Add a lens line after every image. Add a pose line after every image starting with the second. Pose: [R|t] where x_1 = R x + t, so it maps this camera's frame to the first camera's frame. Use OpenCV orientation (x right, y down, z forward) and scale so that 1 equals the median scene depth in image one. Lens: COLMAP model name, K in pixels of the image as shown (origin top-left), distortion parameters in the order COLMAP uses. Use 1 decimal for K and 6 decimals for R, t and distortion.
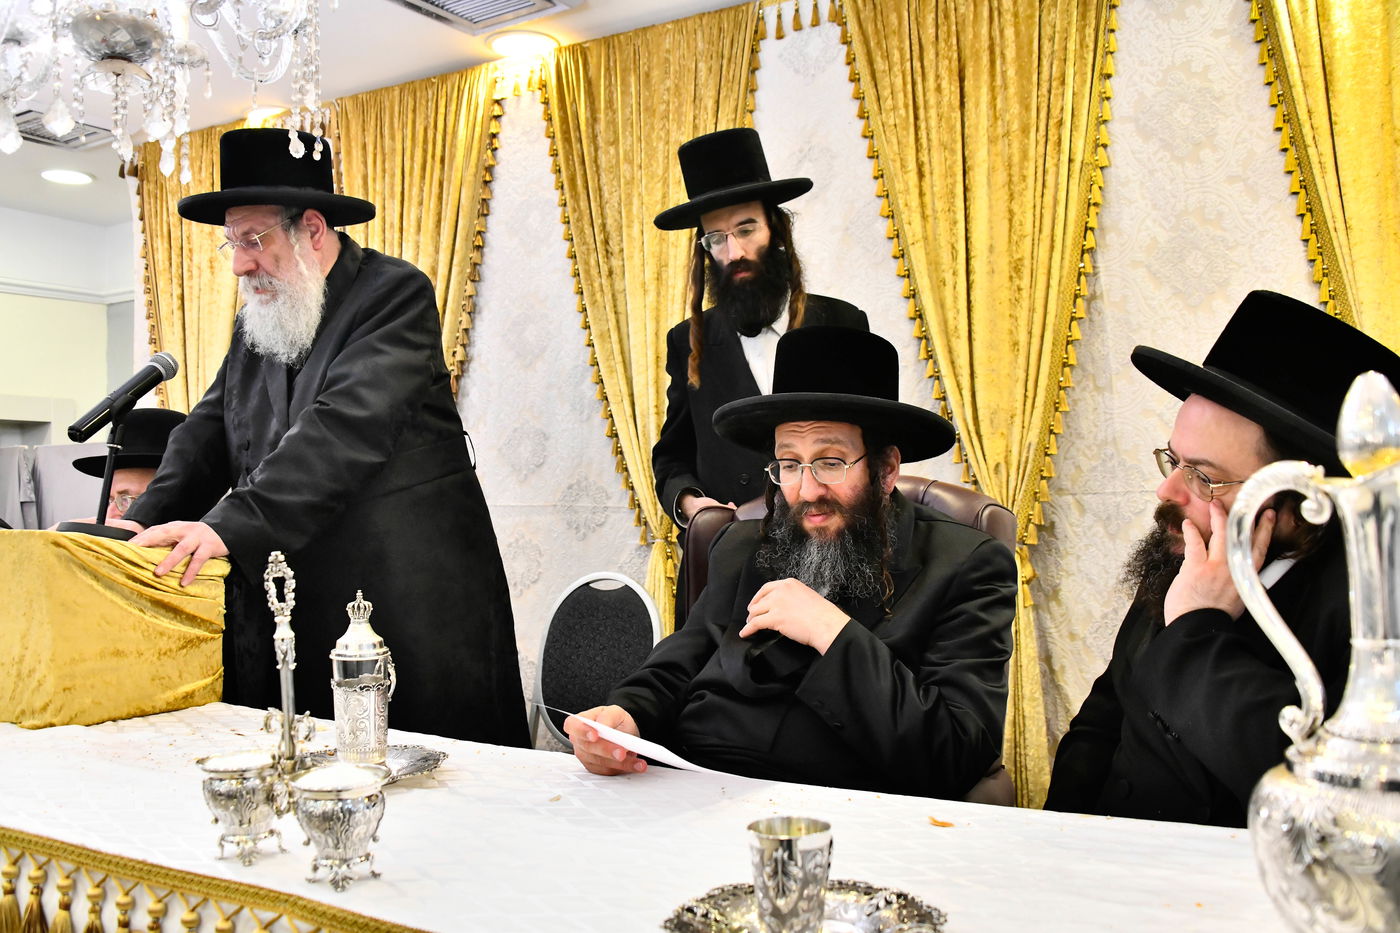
lens RADIAL K [[1276.0, 0, 672.9], [0, 1276.0, 475.4], [0, 0, 1]] dist [-0.112392, 0.138628]
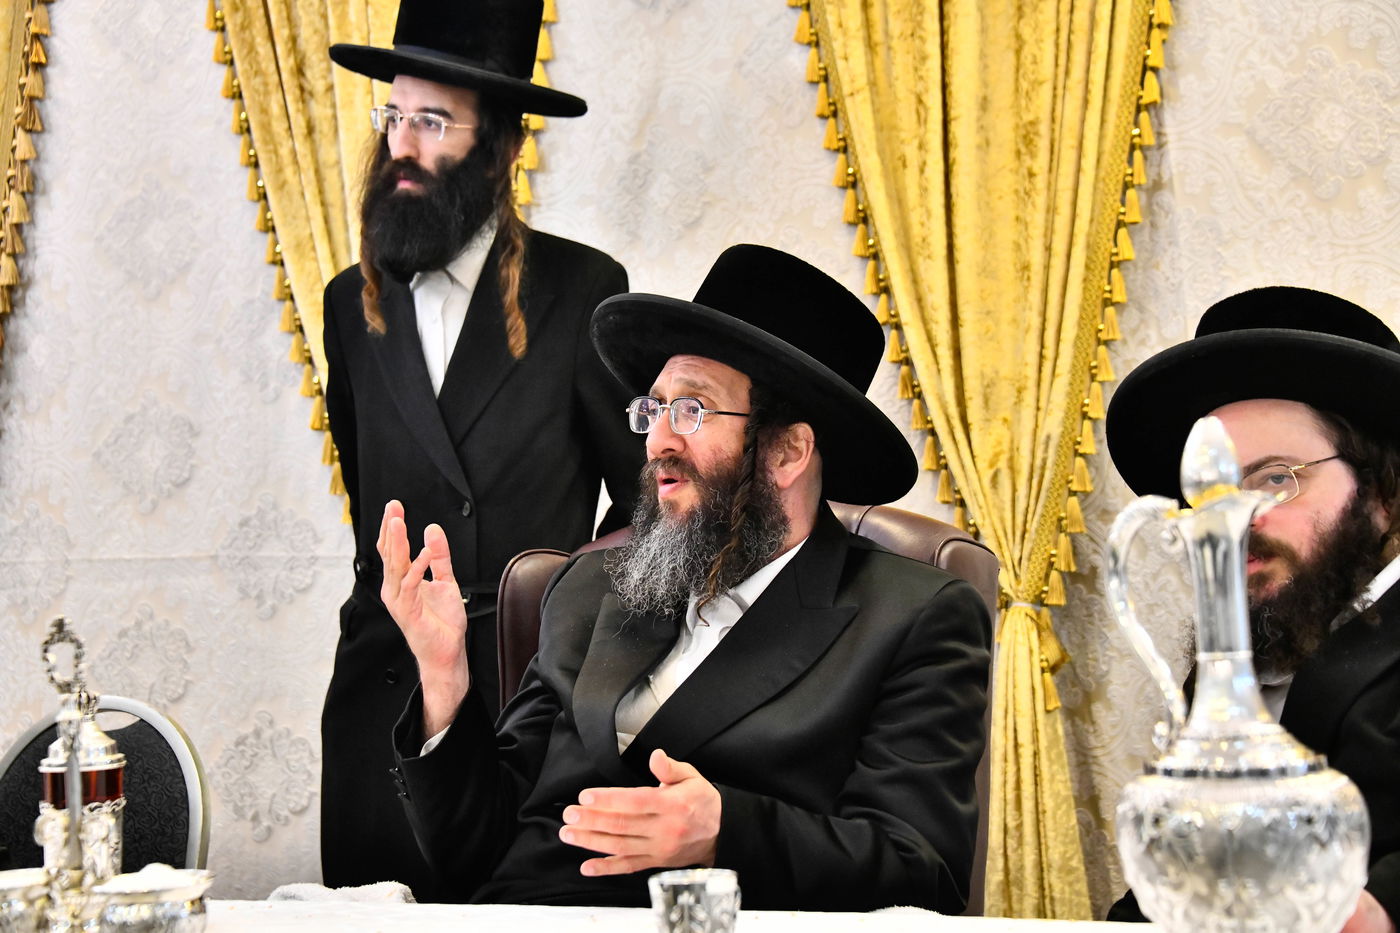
lens RADIAL K [[3074.8, 0, 689.0], [0, 3074.8, 464.6], [0, 0, 1]] dist [0.790251, -0.167708]
pose [[0.992924, -0.016919, 0.117542, -0.058055], [0.017512, 0.999839, -0.004014, -0.008584], [-0.117455, 0.006044, 0.993060, -0.426865]]
